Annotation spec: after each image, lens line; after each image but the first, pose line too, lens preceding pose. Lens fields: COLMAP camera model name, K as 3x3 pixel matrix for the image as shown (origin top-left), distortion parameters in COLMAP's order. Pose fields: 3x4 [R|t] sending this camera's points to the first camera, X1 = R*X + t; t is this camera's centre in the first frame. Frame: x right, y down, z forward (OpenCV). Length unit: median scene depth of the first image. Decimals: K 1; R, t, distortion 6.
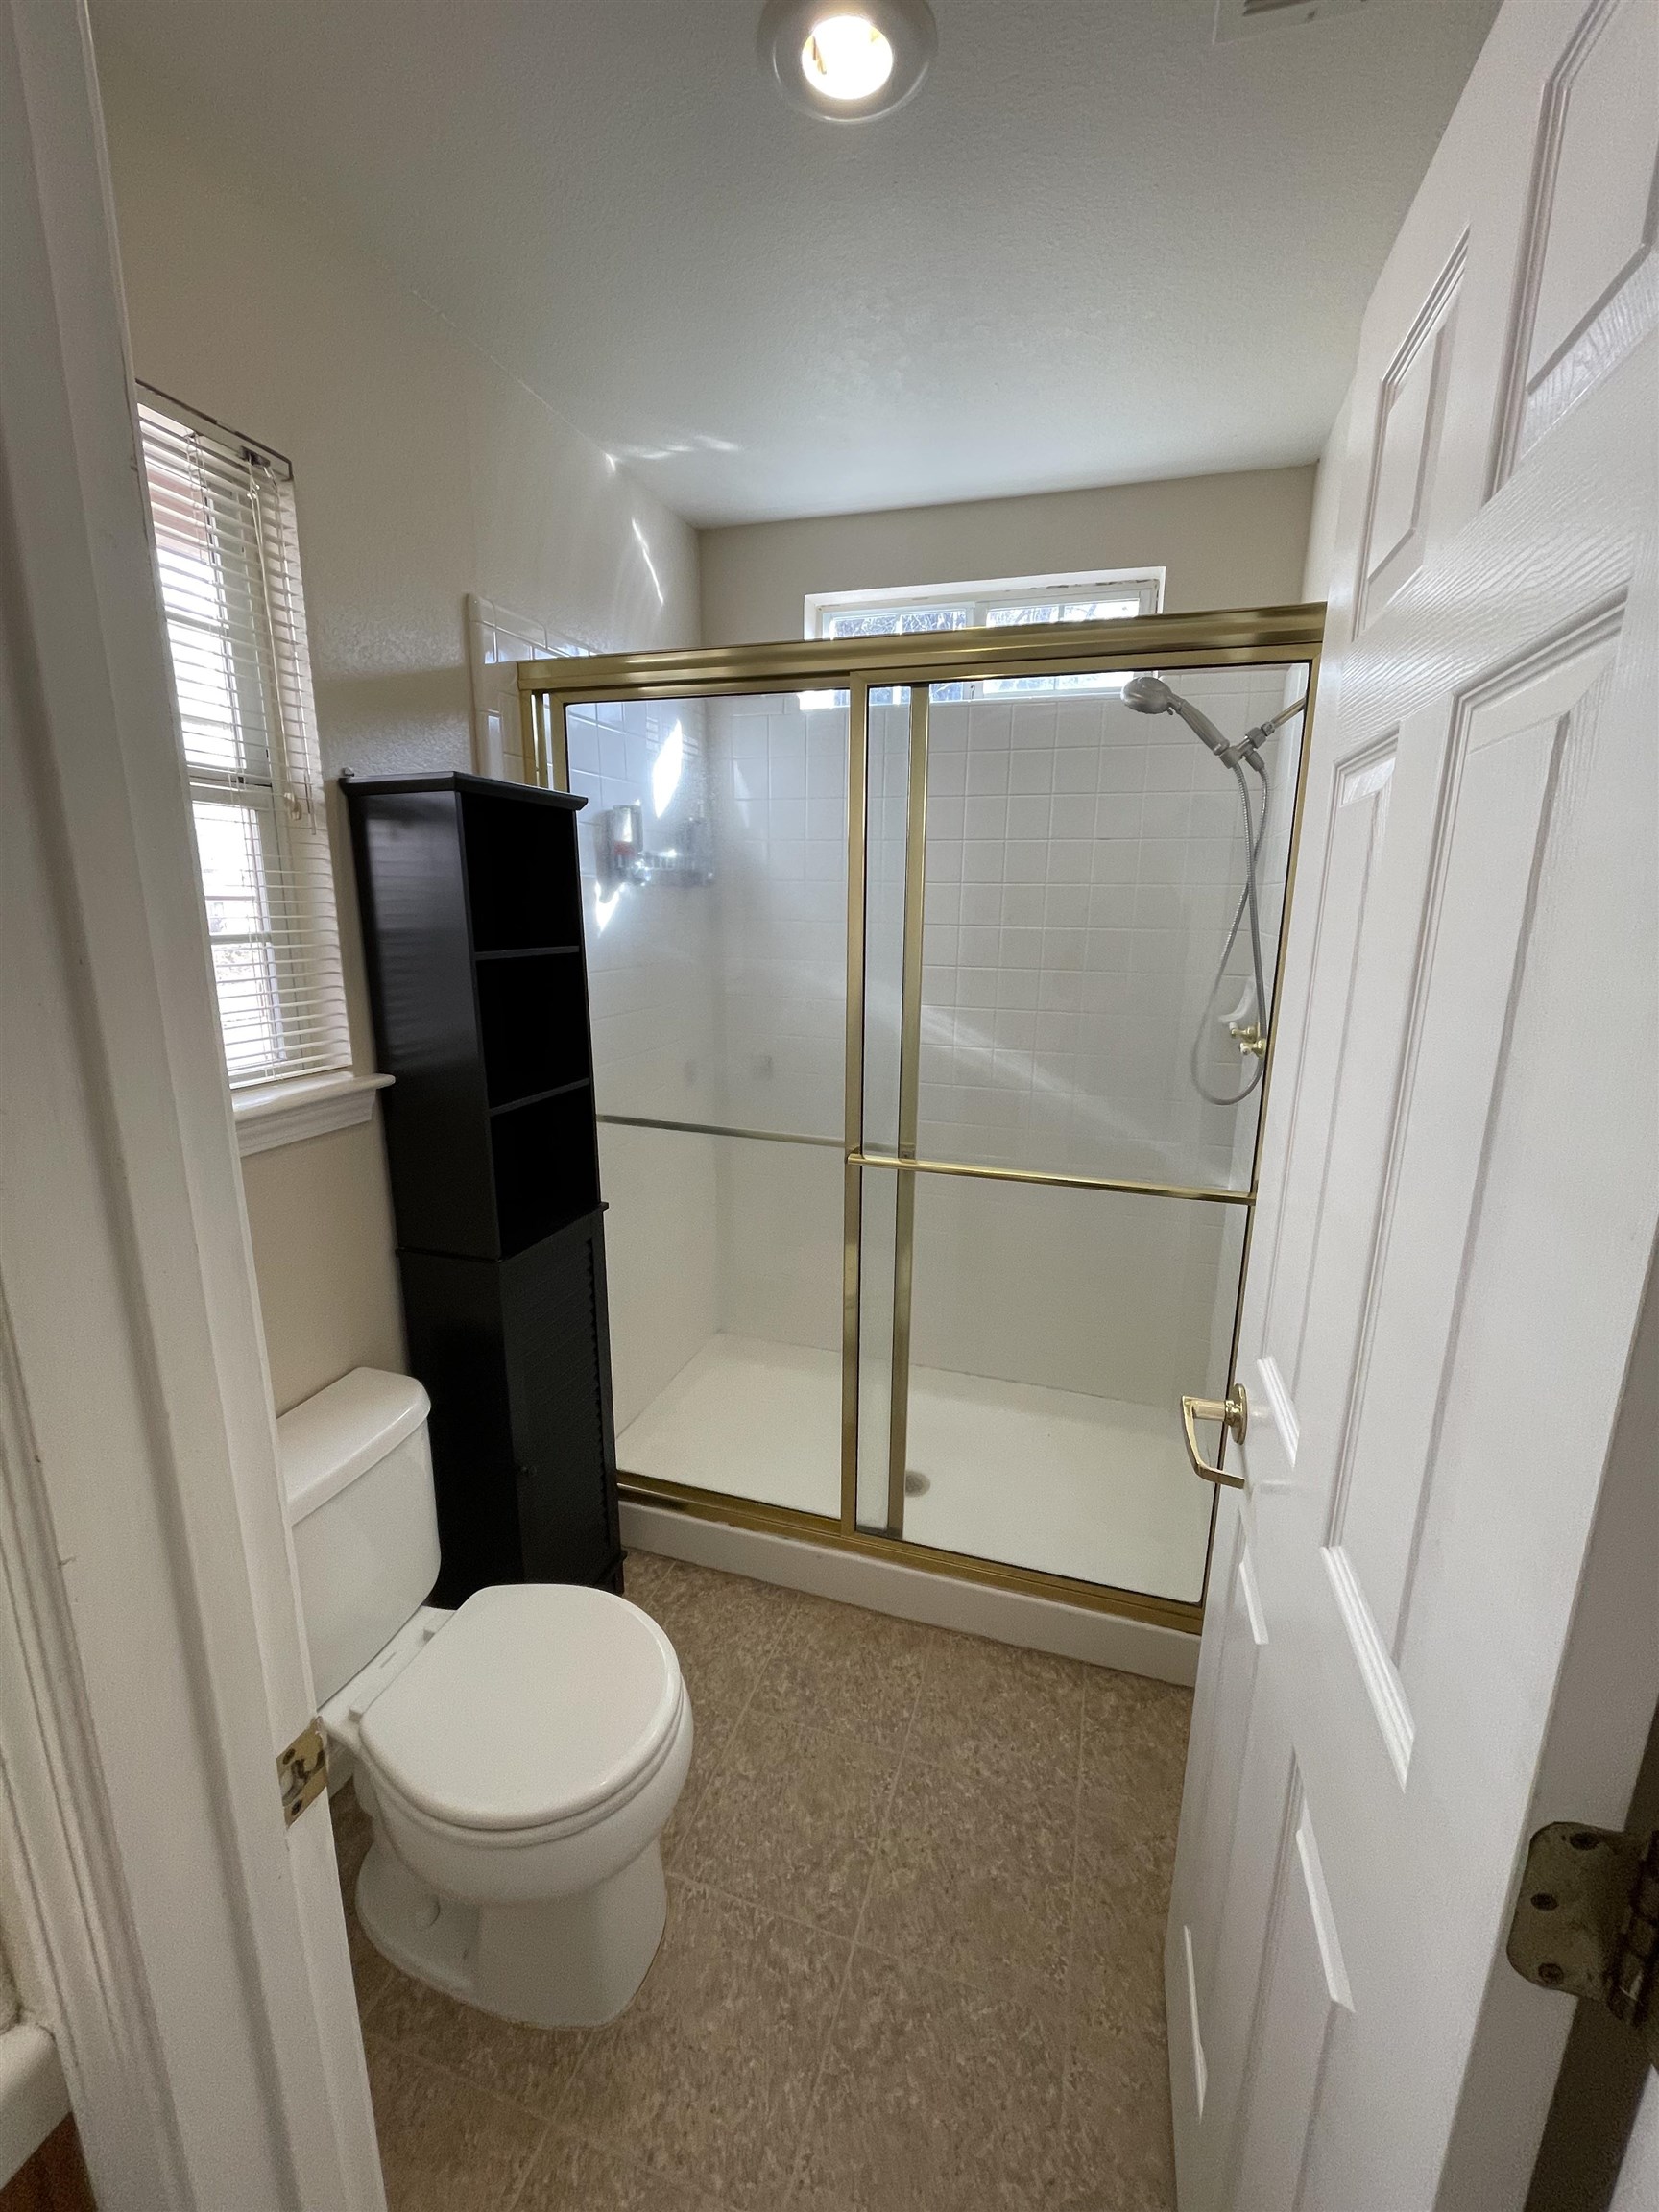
lens RADIAL K [[892.6, 0, 835.4], [0, 892.6, 1096.5], [0, 0, 1]] dist [-0.000997, -0.001618]
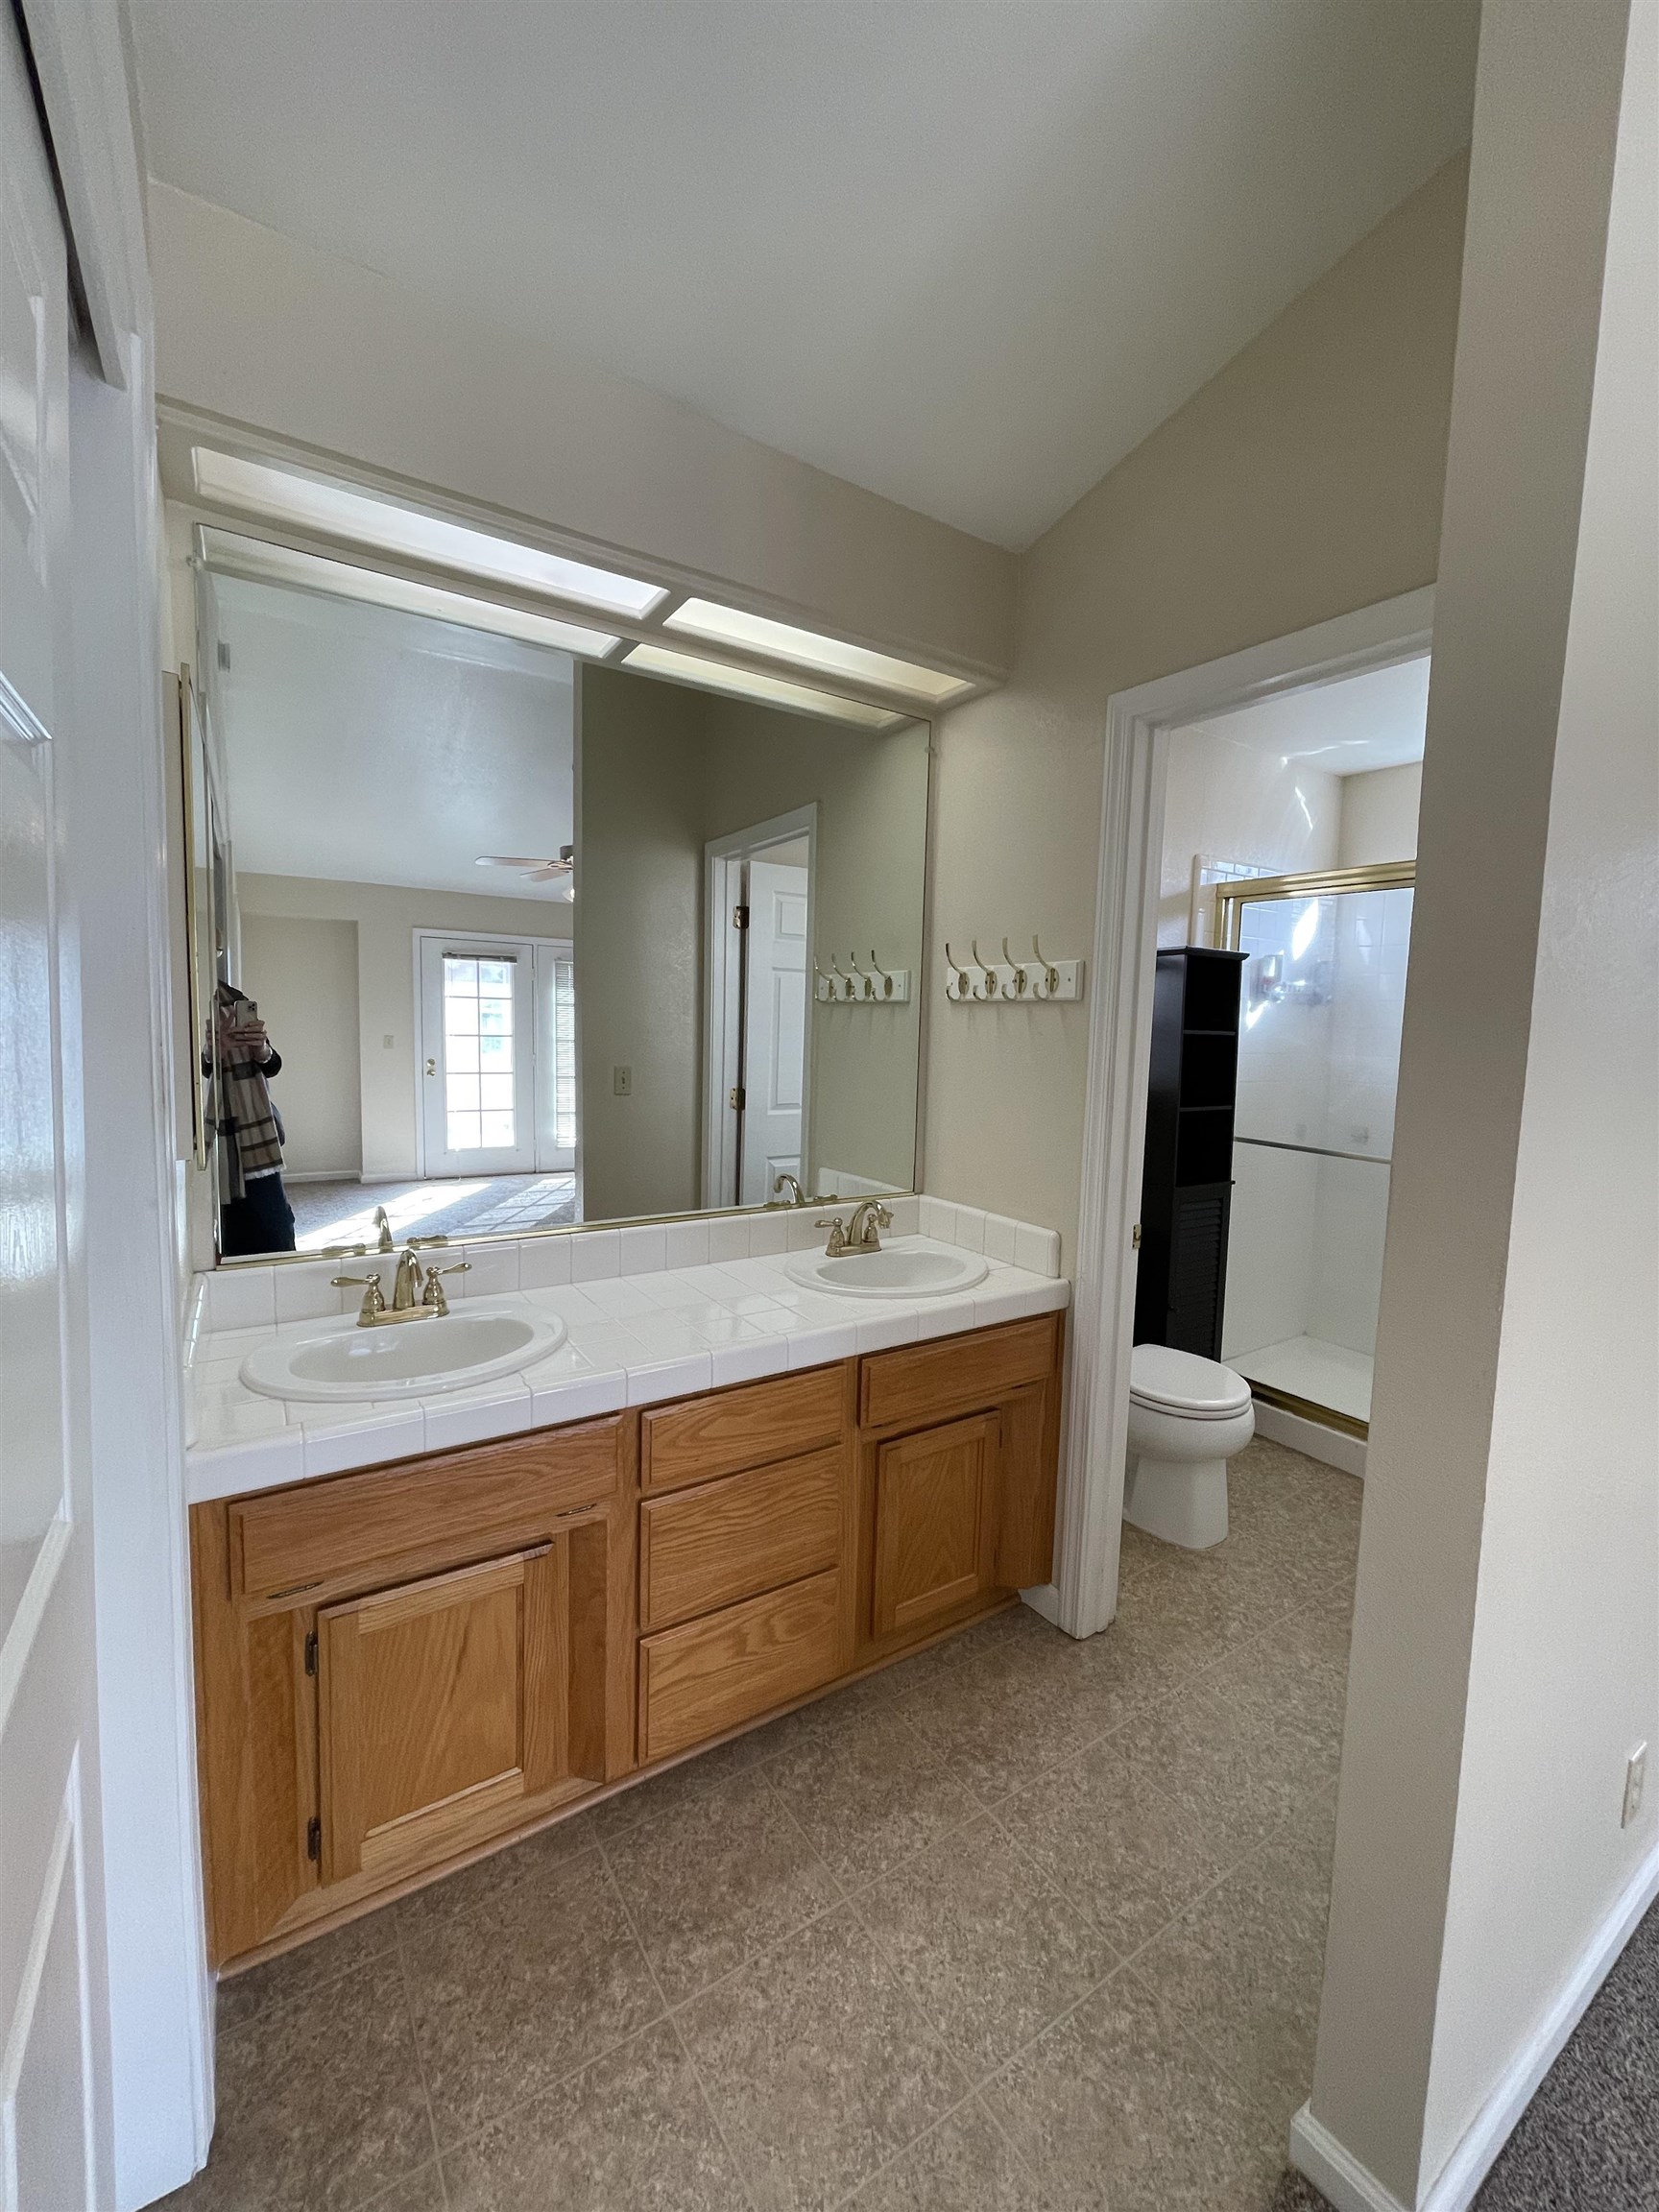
lens RADIAL K [[892.6, 0, 881.5], [0, 892.6, 1086.8], [0, 0, 1]] dist [-0.000997, -0.001618]
pose [[0.800325, 0.062779, -0.596271, 0.203611], [-0.152490, 0.983113, -0.101166, 0.209084], [0.579851, 0.171892, 0.796383, -0.758379]]
